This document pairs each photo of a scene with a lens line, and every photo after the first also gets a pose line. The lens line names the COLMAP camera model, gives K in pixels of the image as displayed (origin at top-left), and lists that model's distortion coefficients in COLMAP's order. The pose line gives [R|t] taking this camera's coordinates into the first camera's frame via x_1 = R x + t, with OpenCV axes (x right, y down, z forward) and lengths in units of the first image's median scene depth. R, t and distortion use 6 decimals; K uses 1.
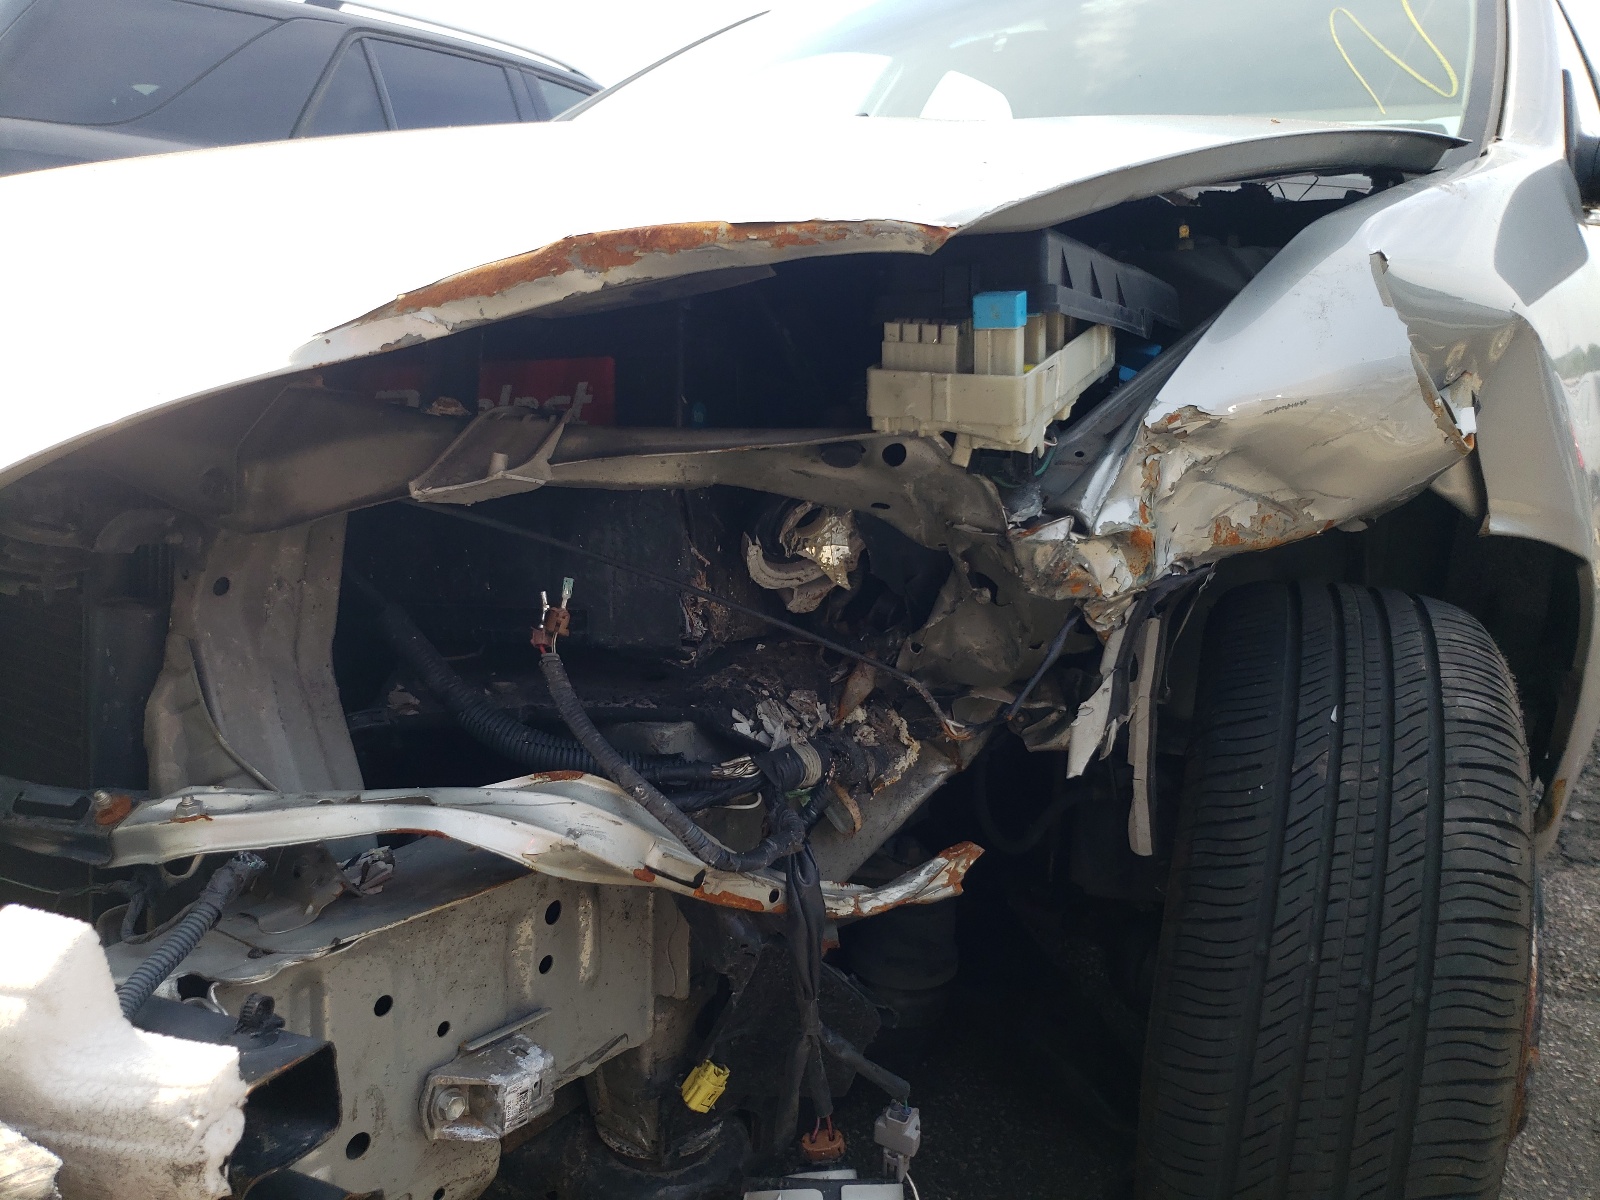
lens RADIAL K [[1416.2, 0, 800.0], [0, 1416.2, 600.0], [0, 0, 1]] dist [-0.017072, -0.015449]
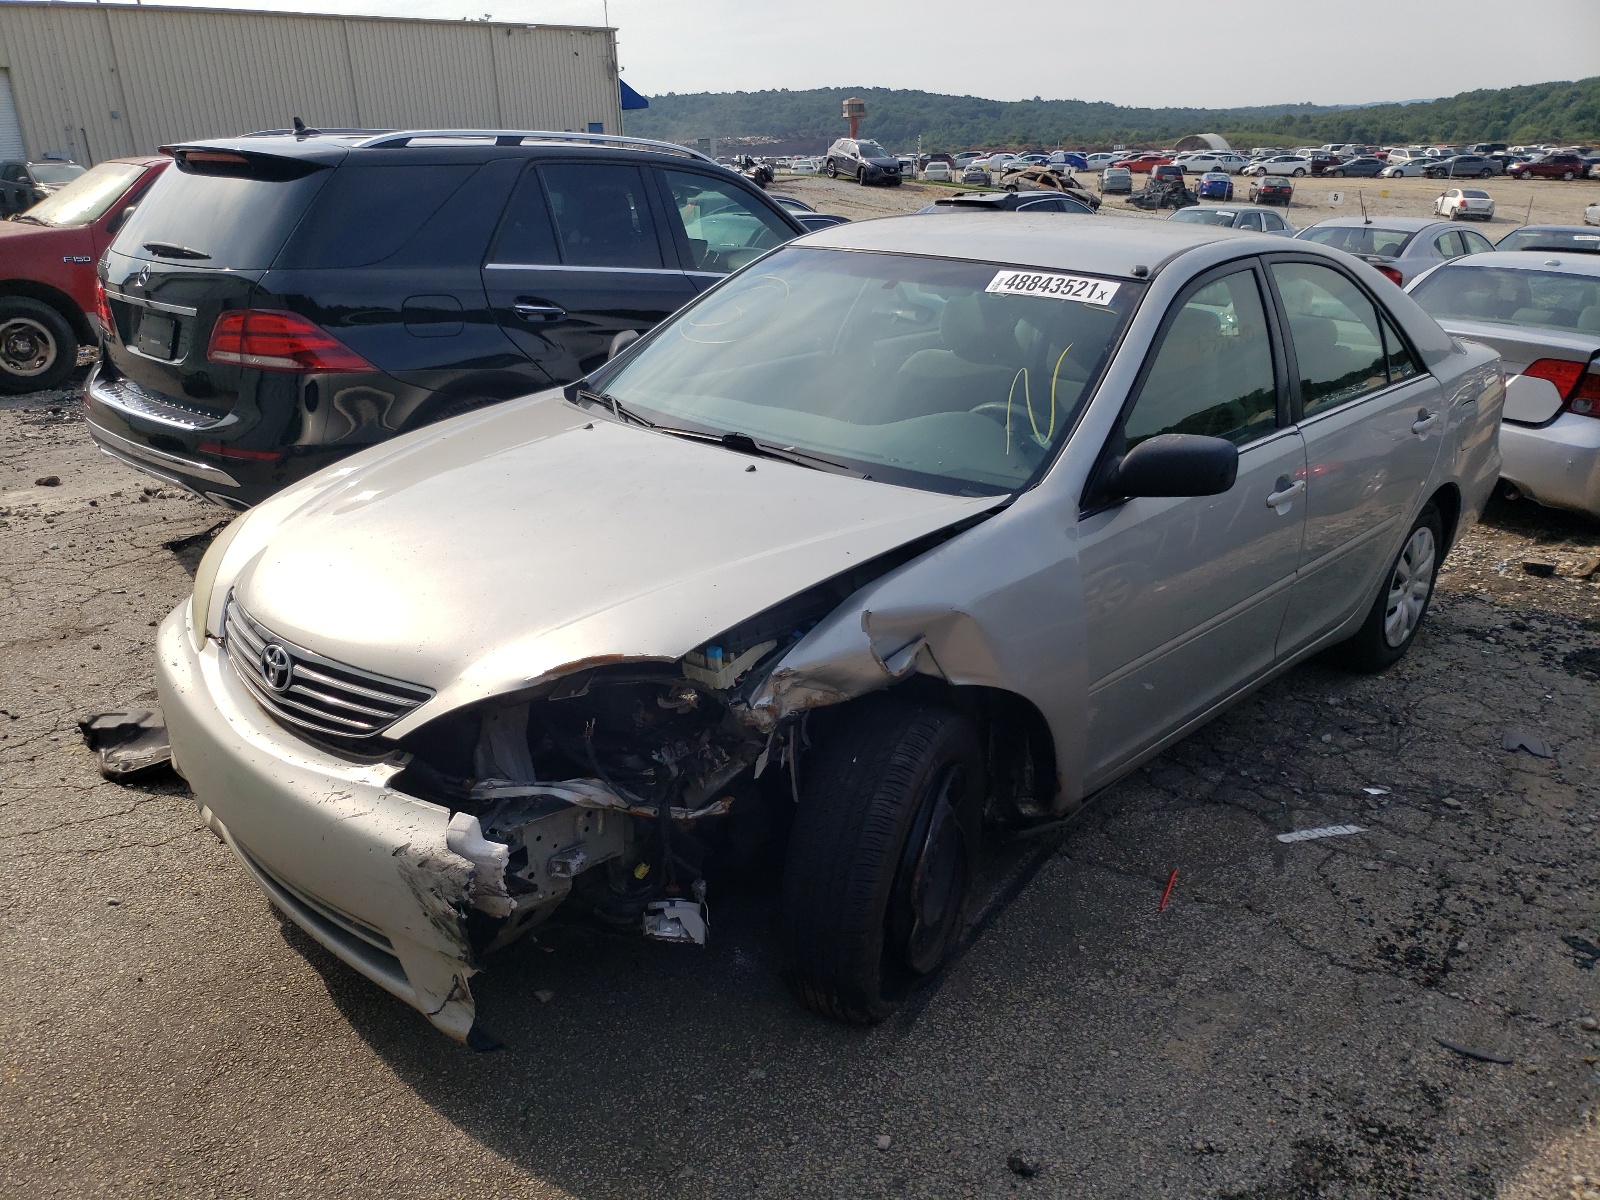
lens RADIAL K [[1219.4, 0, 783.0], [0, 1219.4, 596.5], [0, 0, 1]] dist [0.004381, 0.000119]
pose [[0.994260, 0.034724, -0.101200, 0.573720], [-0.027988, 0.997344, 0.067239, -0.516106], [0.103266, -0.064020, 0.992591, -1.844728]]
